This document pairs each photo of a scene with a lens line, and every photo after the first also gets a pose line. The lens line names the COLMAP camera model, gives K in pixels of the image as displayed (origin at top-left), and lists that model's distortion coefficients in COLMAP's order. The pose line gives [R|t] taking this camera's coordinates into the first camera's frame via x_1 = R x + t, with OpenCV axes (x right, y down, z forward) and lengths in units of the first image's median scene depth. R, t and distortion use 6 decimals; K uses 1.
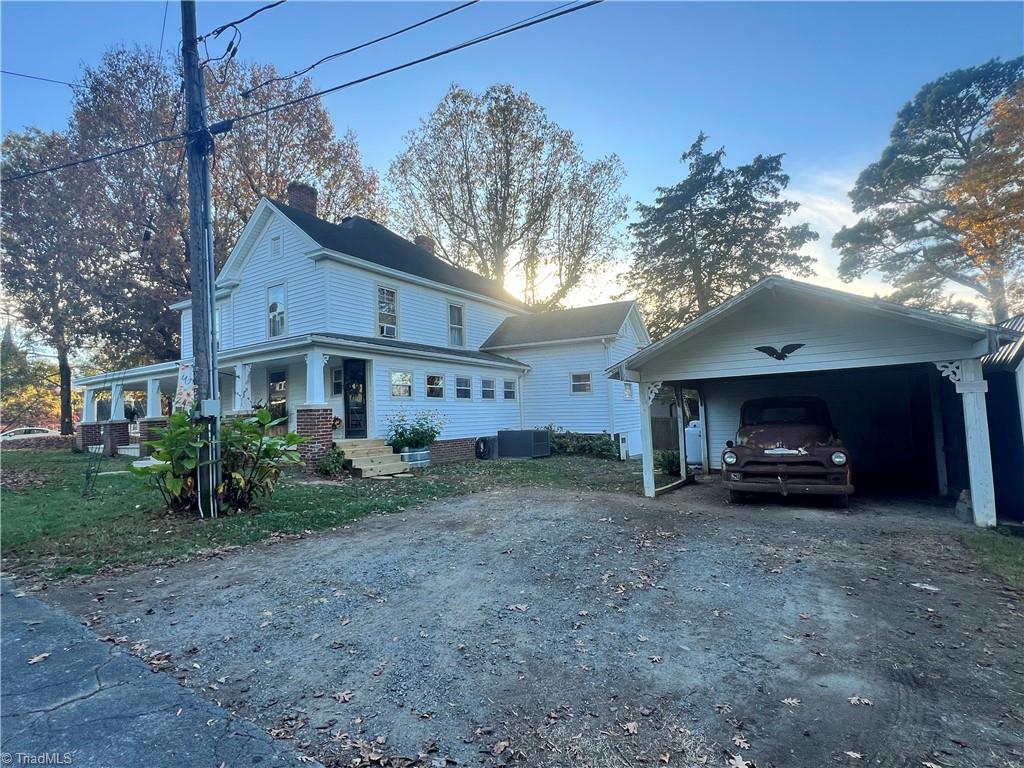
lens RADIAL K [[506.7, 0, 512.0], [0, 506.7, 384.0], [0, 0, 1]] dist [0.000378, 0.000023]
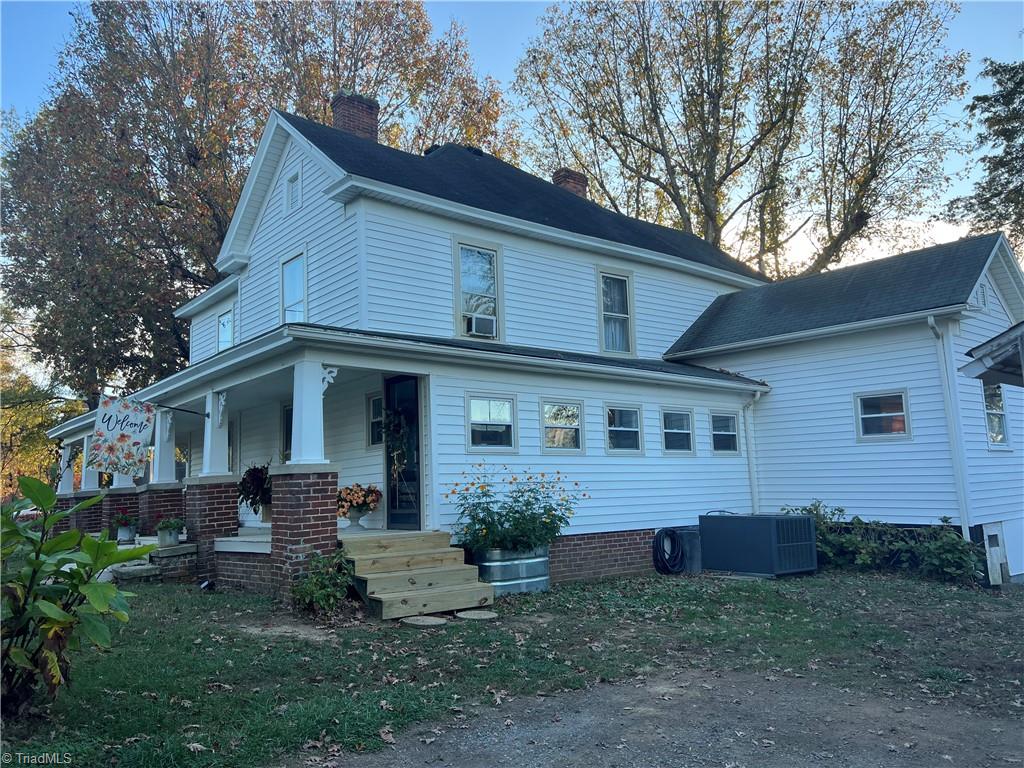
lens RADIAL K [[769.2, 0, 512.0], [0, 769.2, 384.0], [0, 0, 1]] dist [0.065022, -0.081039]
pose [[0.953440, -0.037779, -0.299208, 0.025120], [0.019425, 0.997756, -0.064083, 0.008910], [0.300958, 0.055287, 0.952033, 0.202918]]
